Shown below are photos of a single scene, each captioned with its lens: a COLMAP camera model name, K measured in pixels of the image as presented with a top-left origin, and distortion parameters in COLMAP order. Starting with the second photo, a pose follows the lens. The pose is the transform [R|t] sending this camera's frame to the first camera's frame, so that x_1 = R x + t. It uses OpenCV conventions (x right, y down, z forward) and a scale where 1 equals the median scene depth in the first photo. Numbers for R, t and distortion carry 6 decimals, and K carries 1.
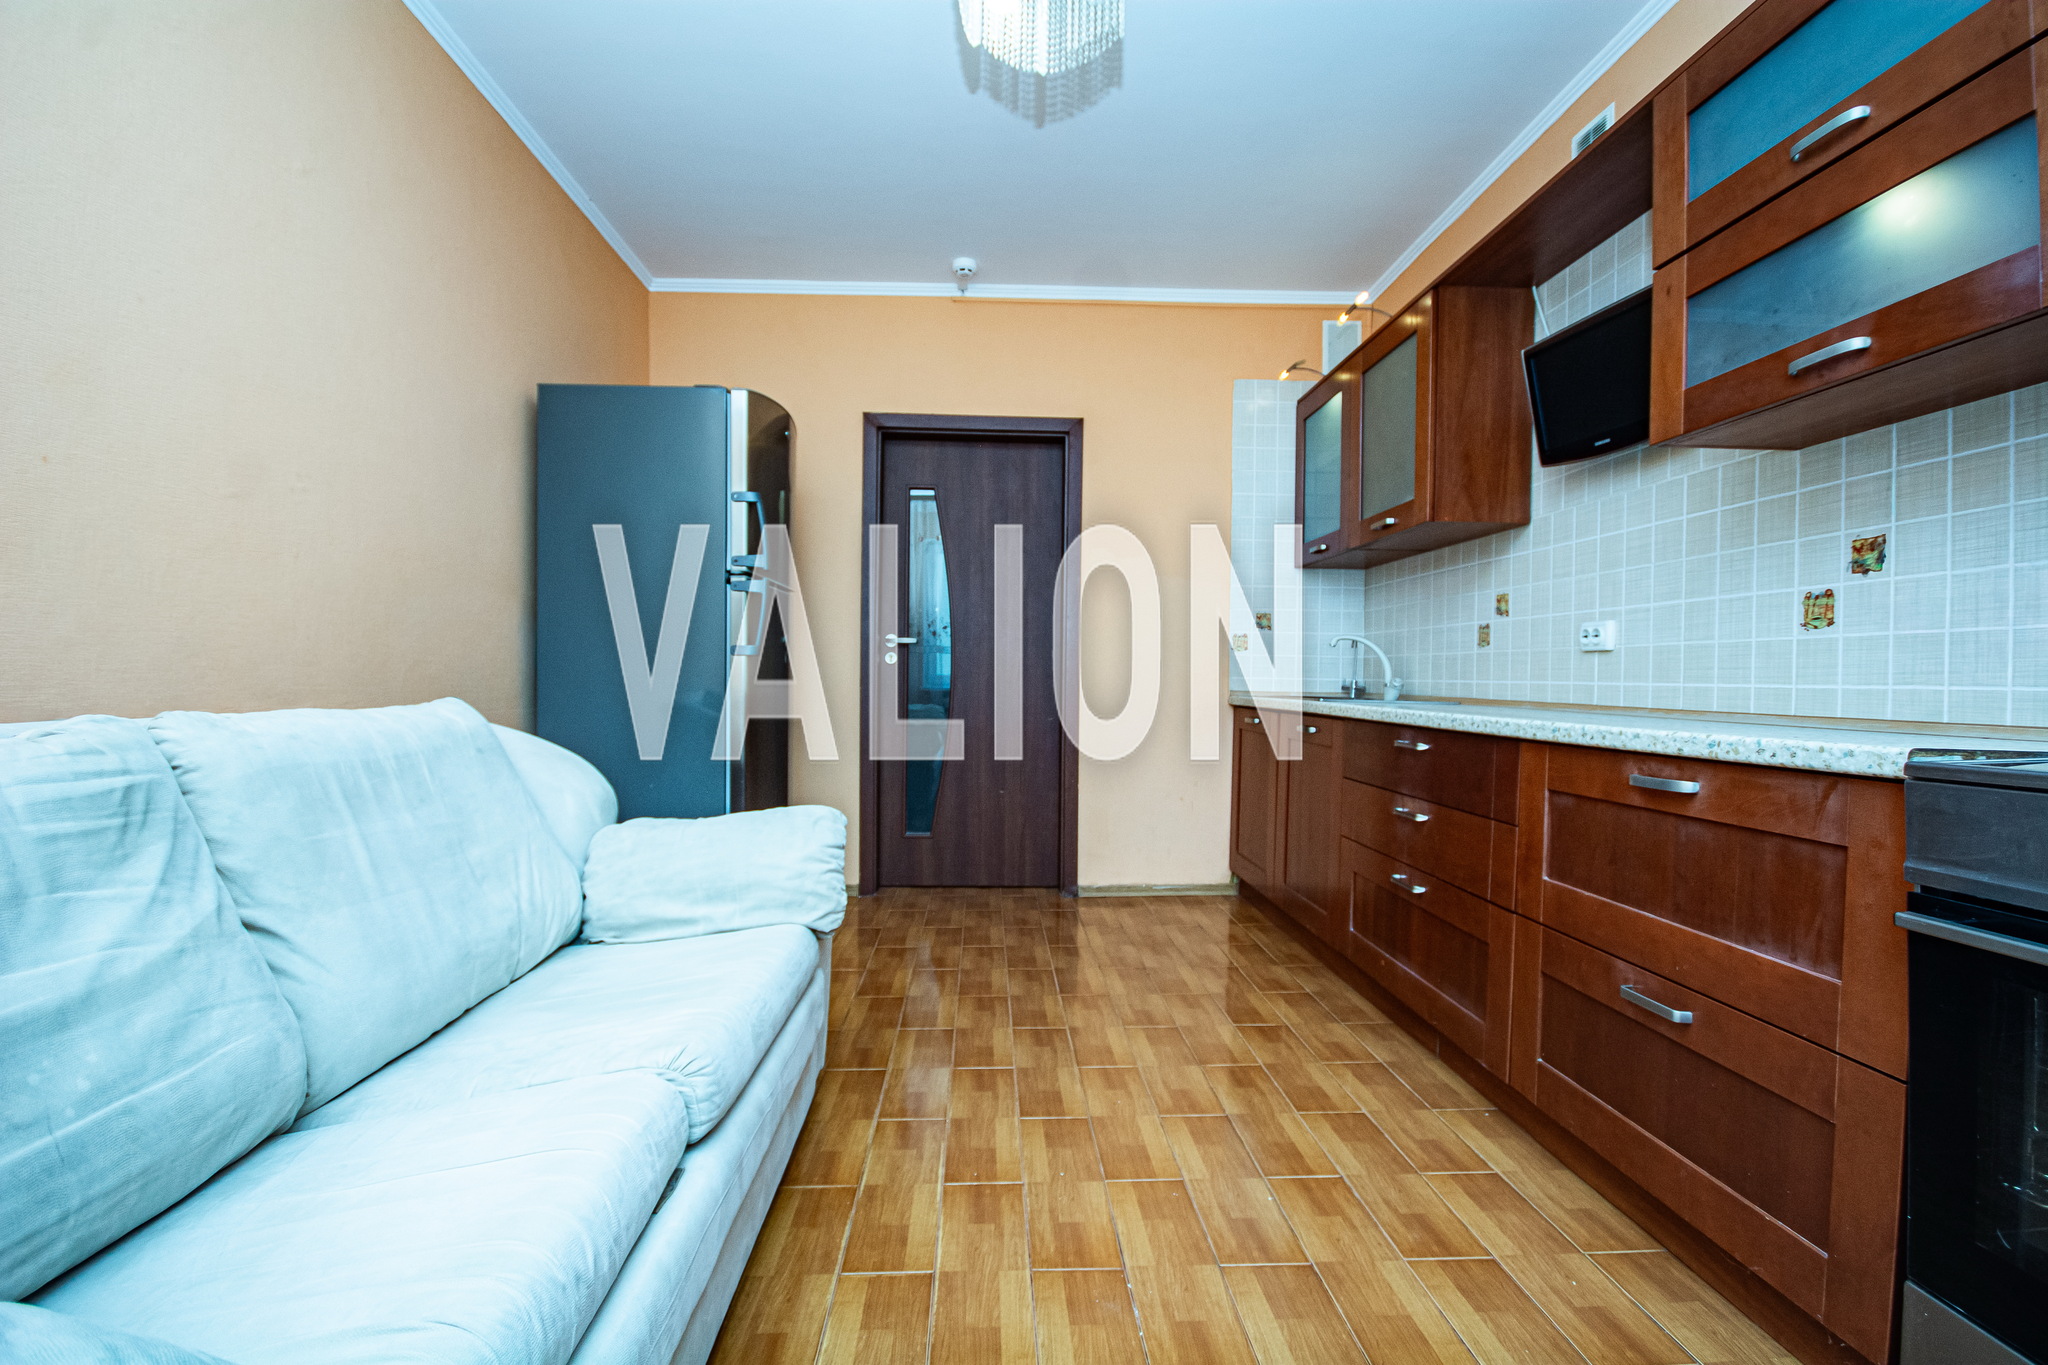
lens RADIAL K [[896.7, 0, 1024.0], [0, 896.7, 682.5], [0, 0, 1]] dist [0.008356, -0.011765]
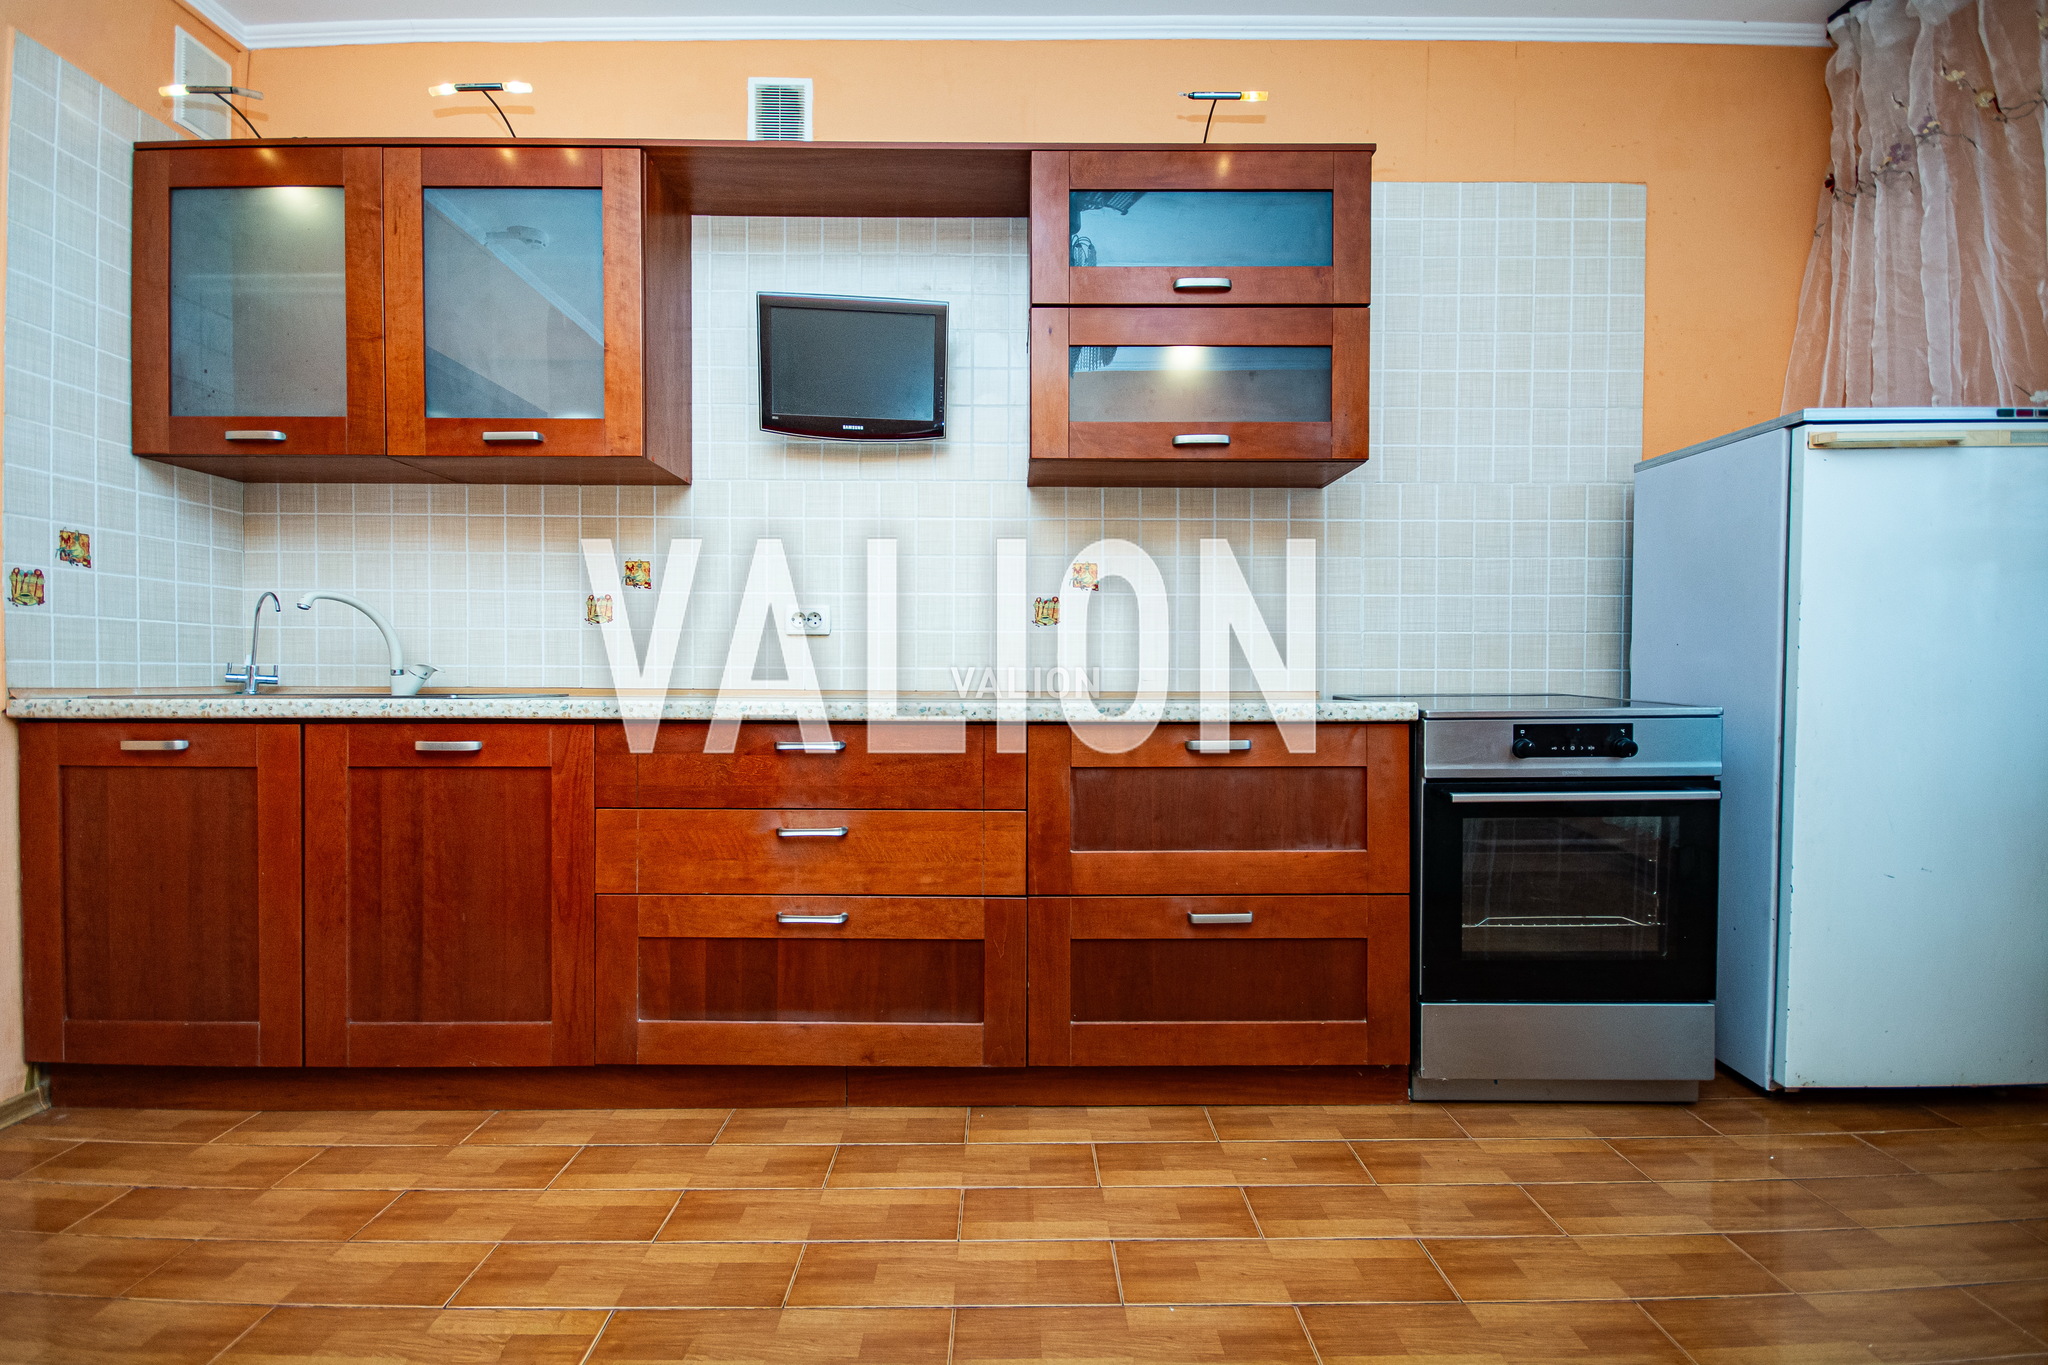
lens RADIAL K [[909.2, 0, 1012.1], [0, 909.2, 685.2], [0, 0, 1]] dist [0.010807, 0.000042]
pose [[0.045768, -0.028987, 0.998531, -0.525635], [0.004745, 0.999574, 0.028800, -0.010287], [-0.998941, 0.003420, 0.045886, 1.083041]]
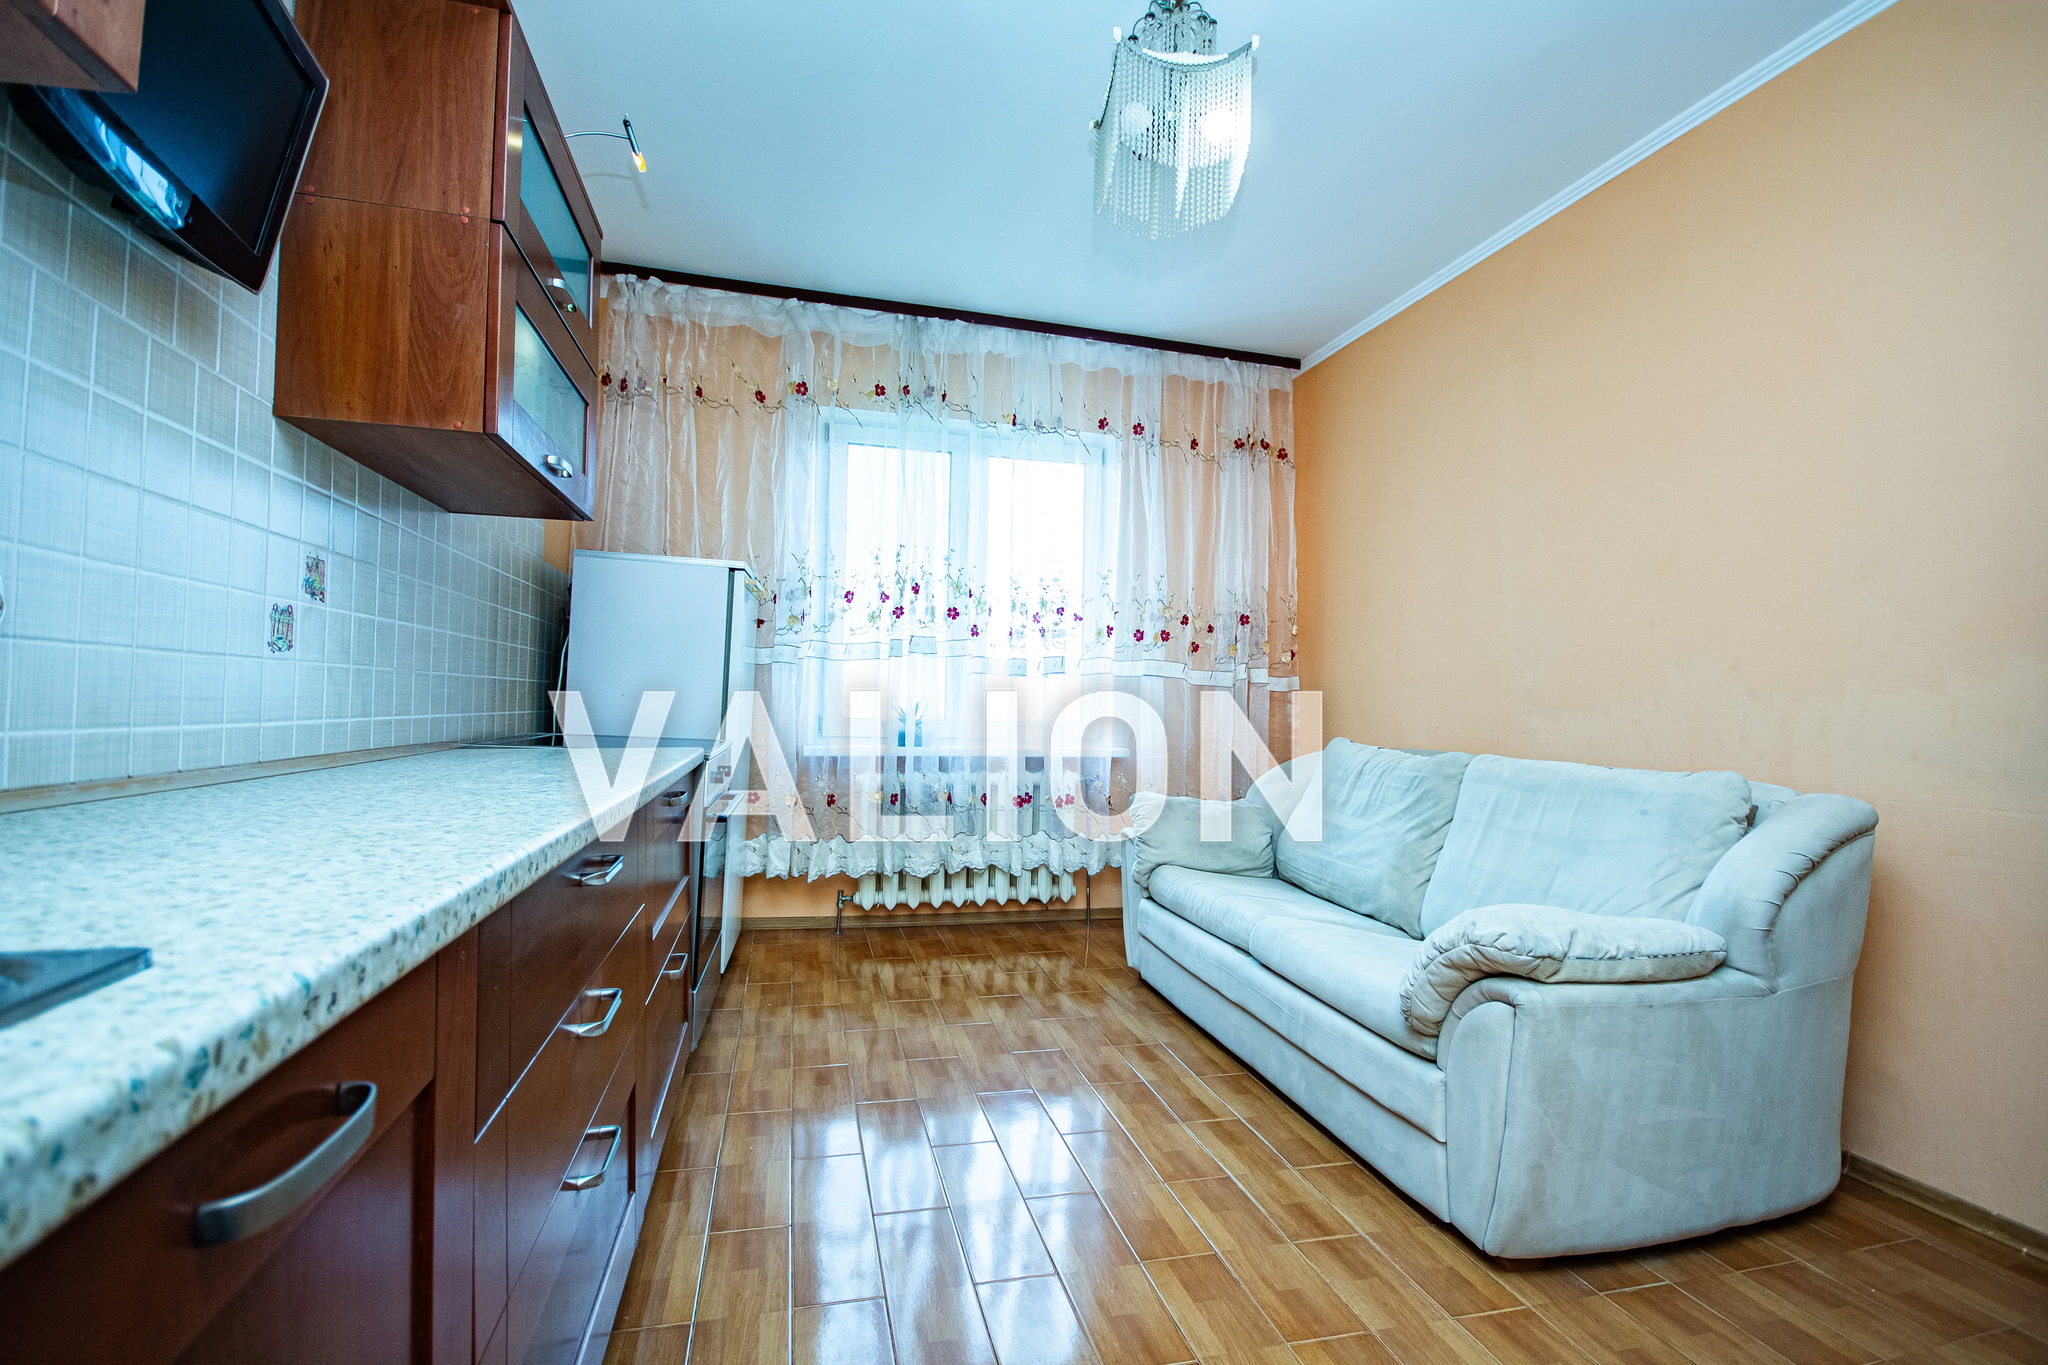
lens RADIAL K [[925.0, 0, 1024.0], [0, 925.0, 682.5], [0, 0, 1]] dist [0.012243, -0.014746]
pose [[-0.979192, -0.037025, -0.199529, 0.432492], [-0.033706, 0.999232, -0.020007, -0.041379], [0.200116, -0.012866, -0.979688, 2.136615]]
